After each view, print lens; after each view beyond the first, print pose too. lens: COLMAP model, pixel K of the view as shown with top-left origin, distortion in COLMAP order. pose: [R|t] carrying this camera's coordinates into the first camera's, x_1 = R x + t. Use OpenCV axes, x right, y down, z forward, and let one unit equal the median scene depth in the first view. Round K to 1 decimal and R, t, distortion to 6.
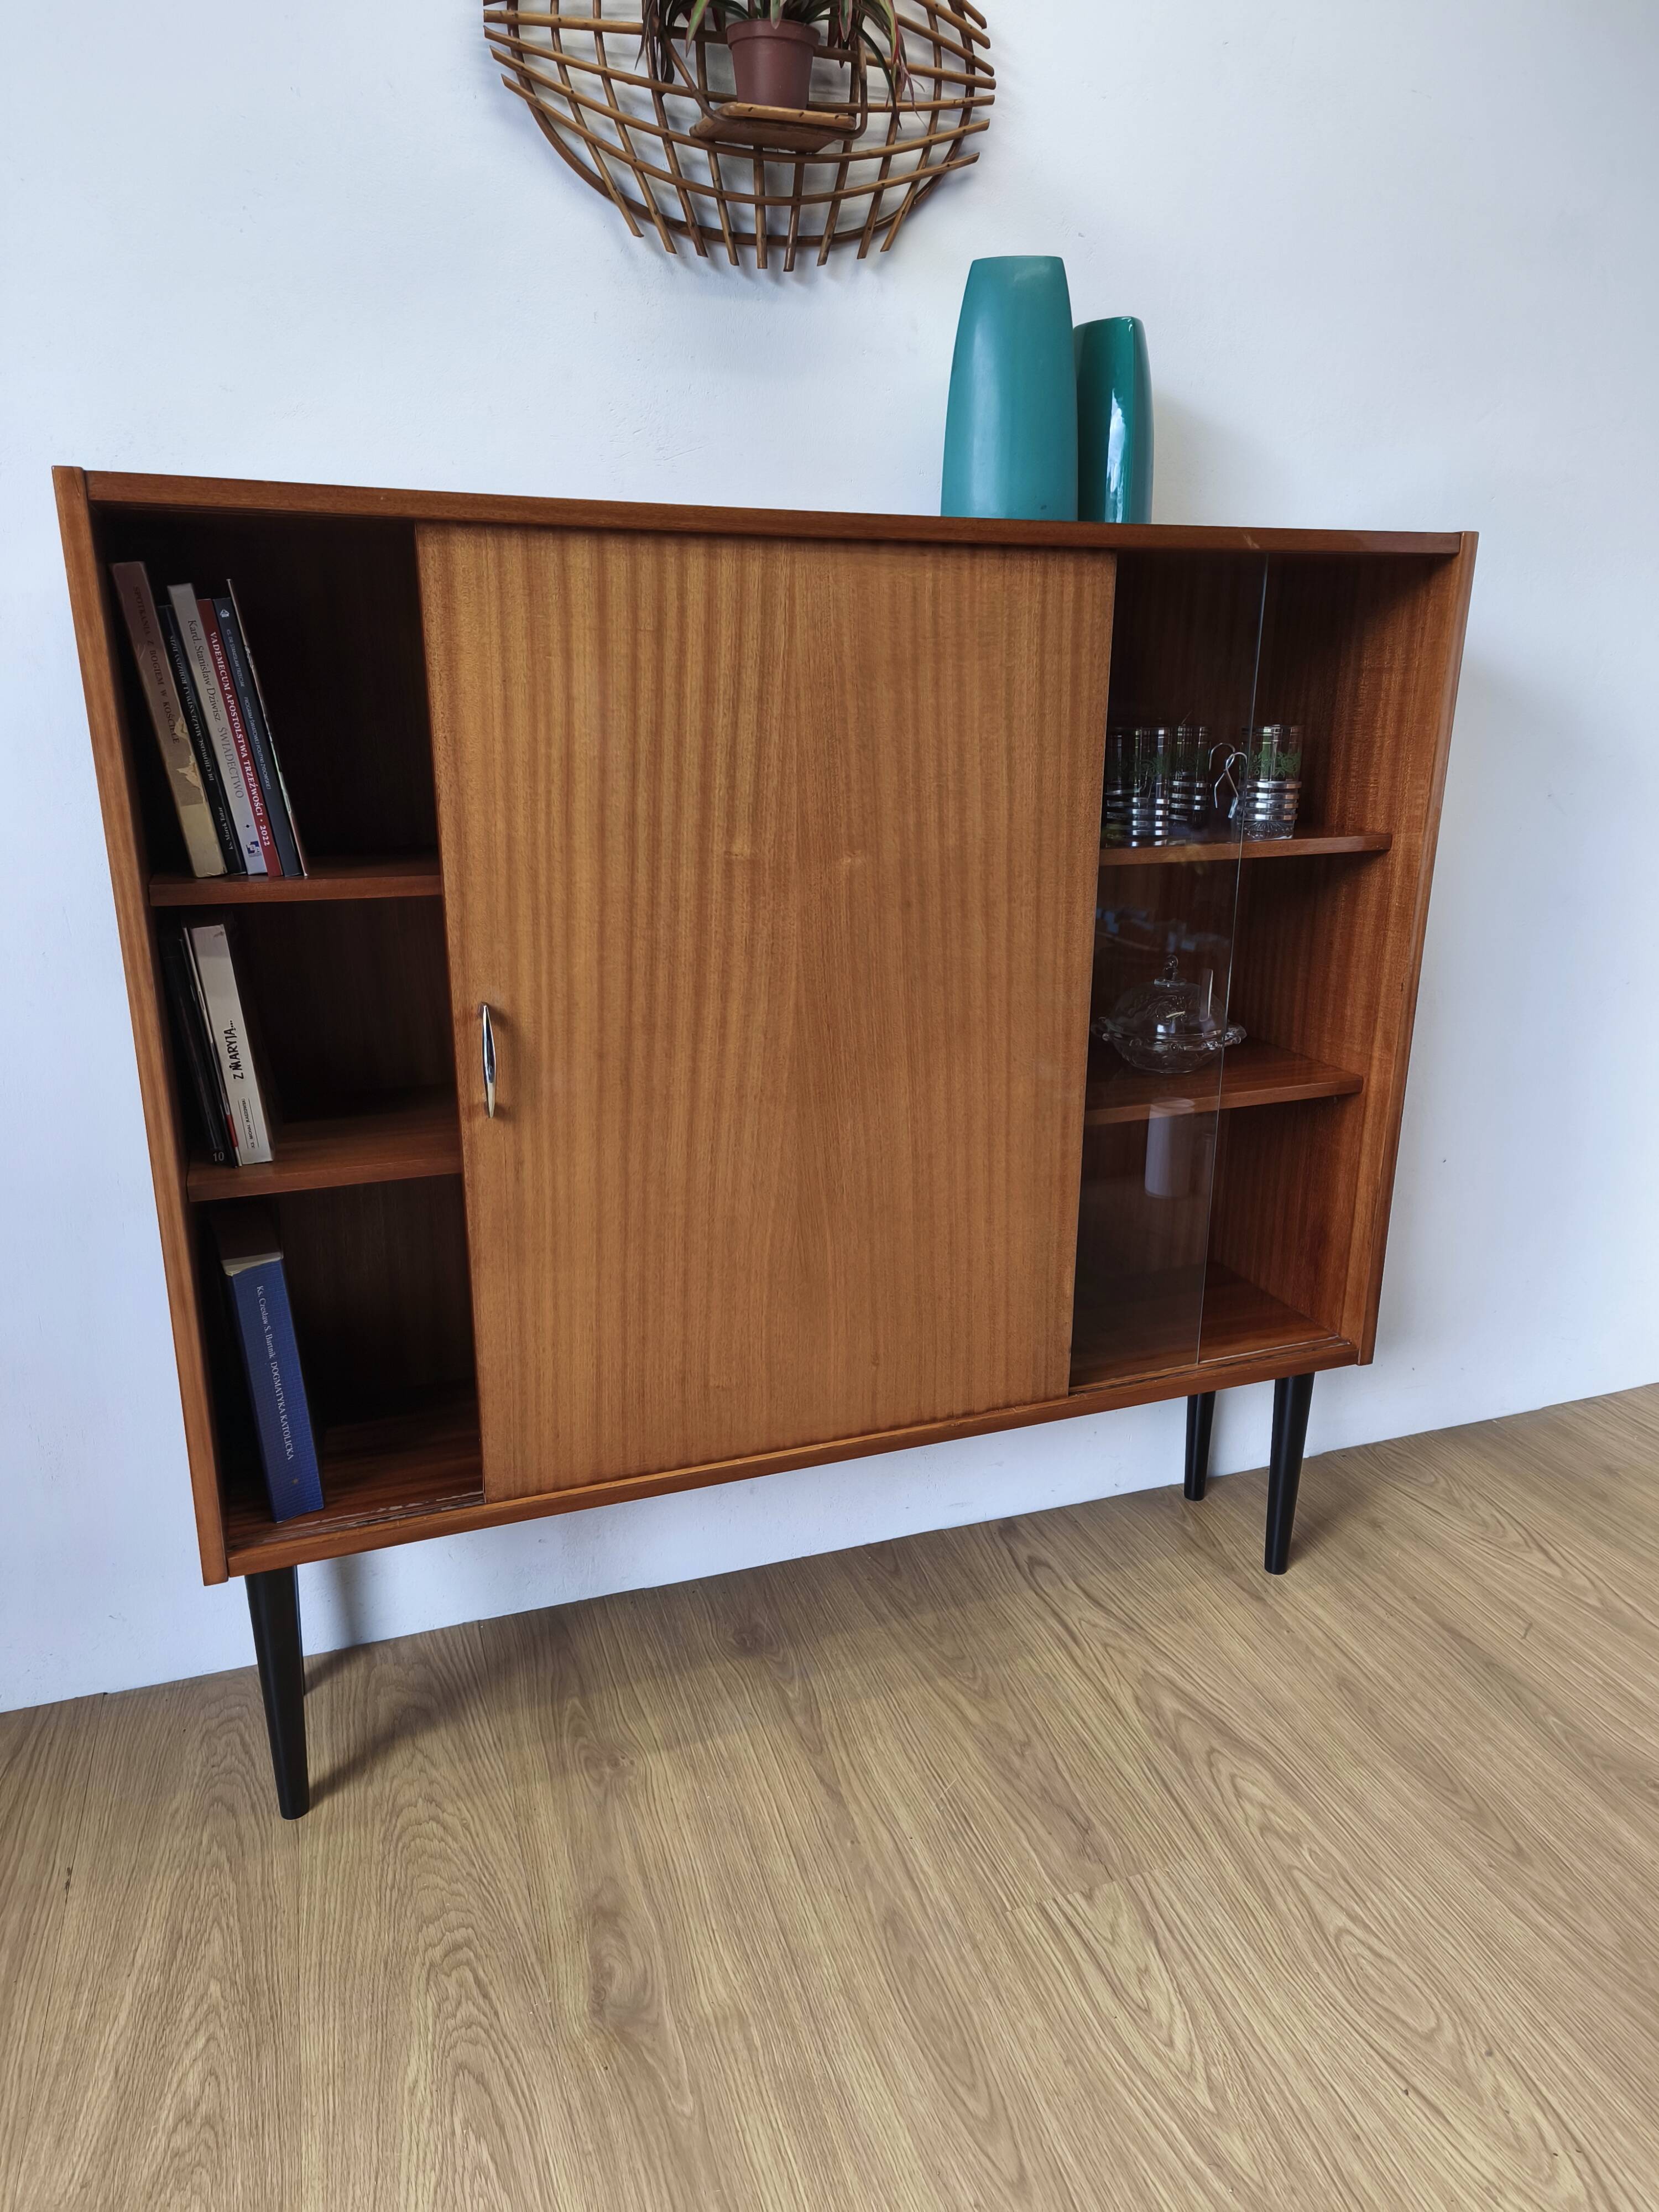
lens RADIAL K [[1472.9, 0, 837.7], [0, 1472.9, 1119.0], [0, 0, 1]] dist [0.093095, -0.084928]
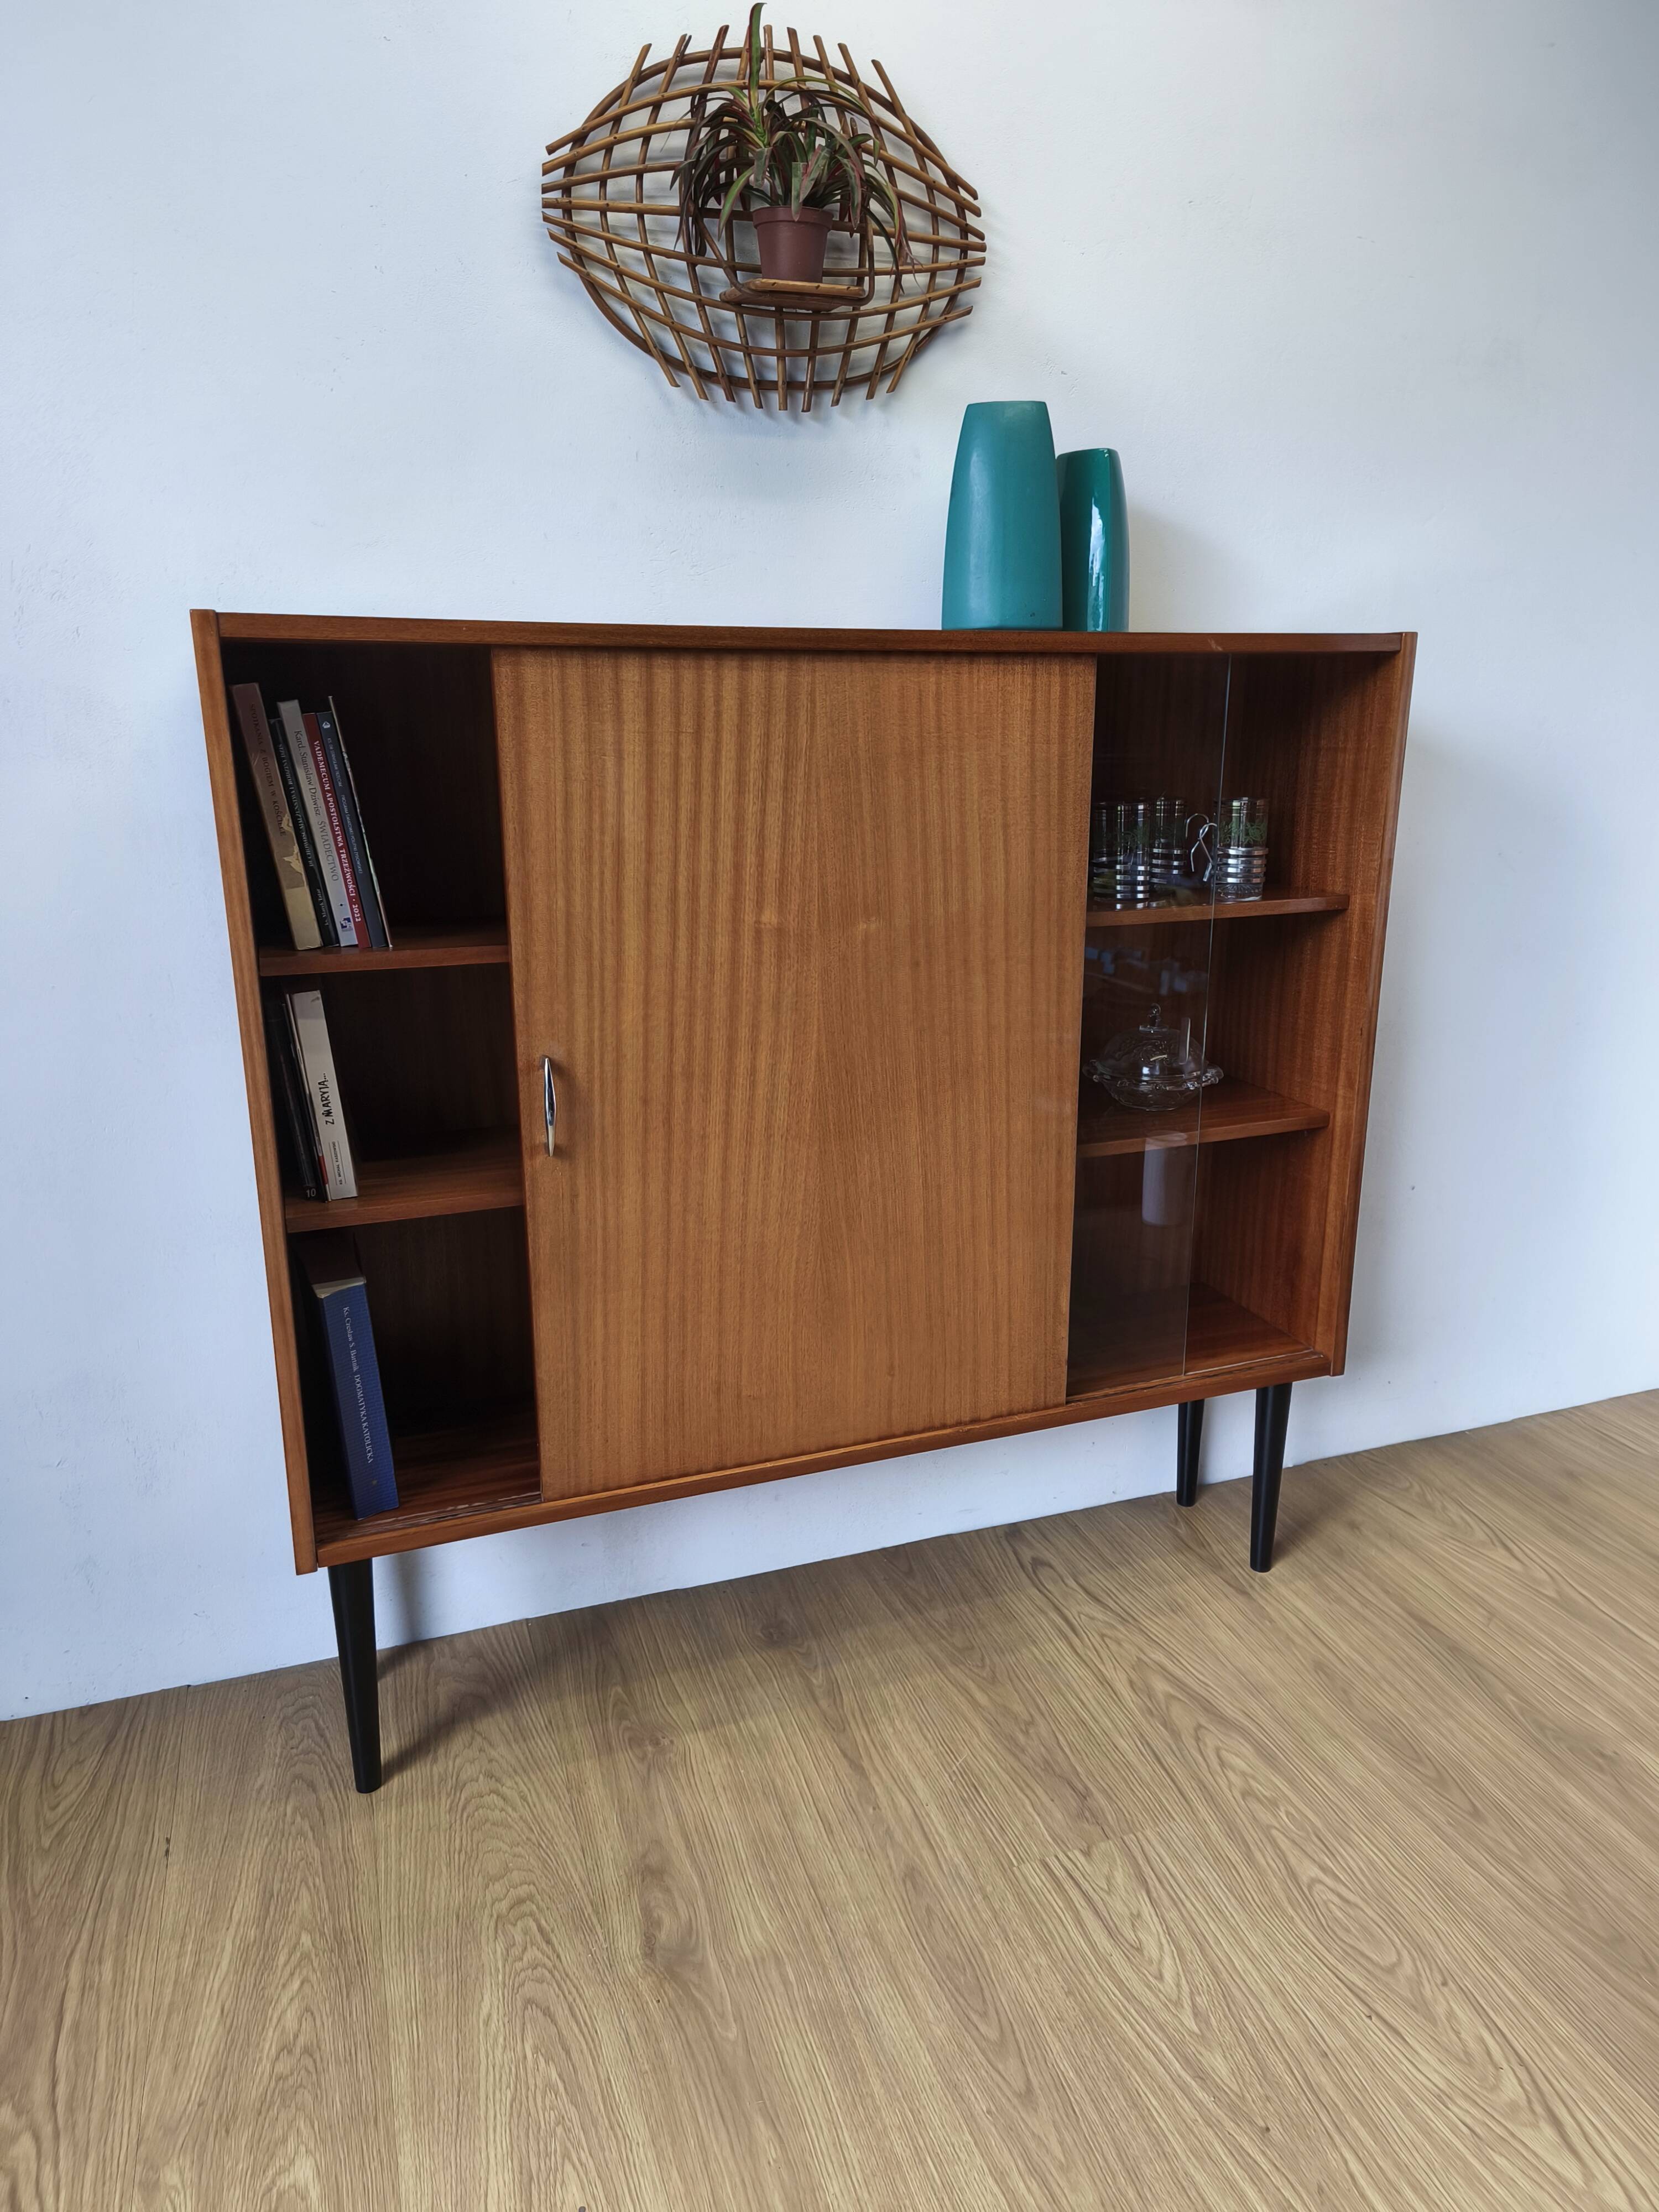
lens RADIAL K [[1472.9, 0, 847.6], [0, 1472.9, 1109.2], [0, 0, 1]] dist [0.093095, -0.084928]
pose [[0.999964, -0.007992, 0.002696, -0.008513], [0.008067, 0.999553, -0.028776, -0.002301], [-0.002465, 0.028796, 0.999582, -0.121441]]
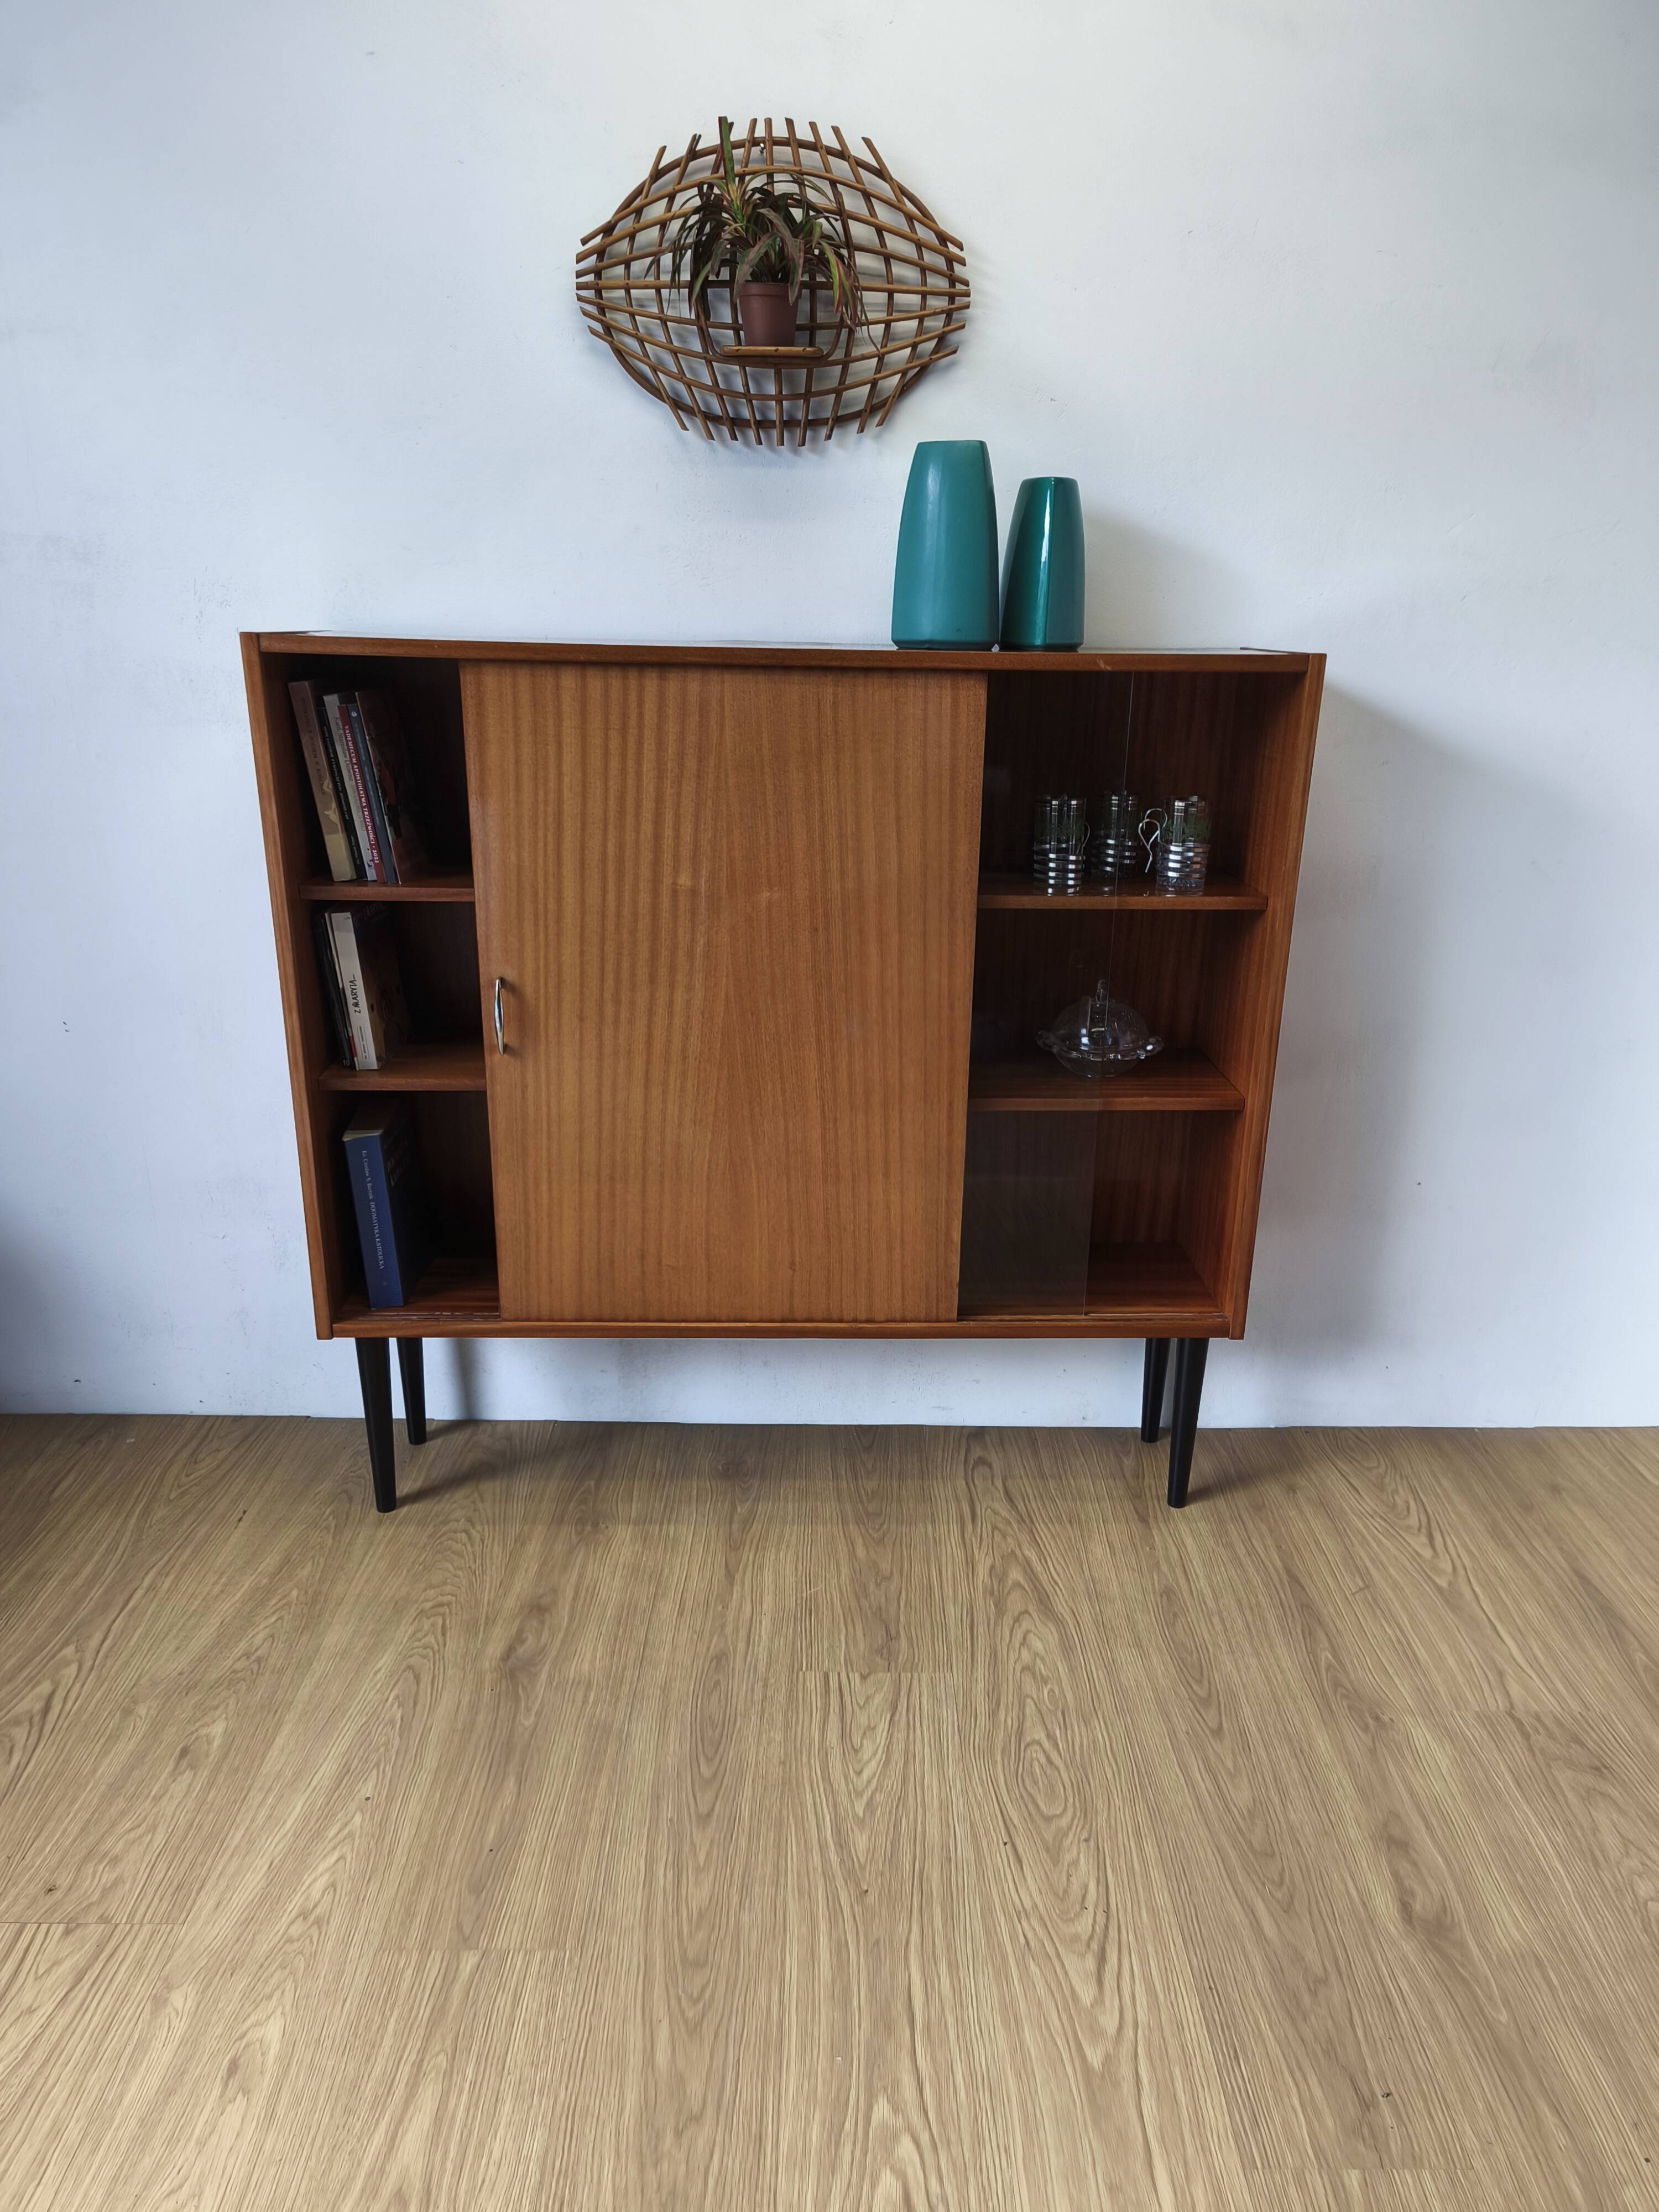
lens RADIAL K [[1472.9, 0, 842.0], [0, 1472.9, 1114.7], [0, 0, 1]] dist [0.093095, -0.084928]
pose [[0.945425, 0.114864, -0.304922, 0.481368], [-0.105892, 0.993320, 0.045860, -0.040281], [0.308153, -0.011068, 0.951273, -0.260830]]
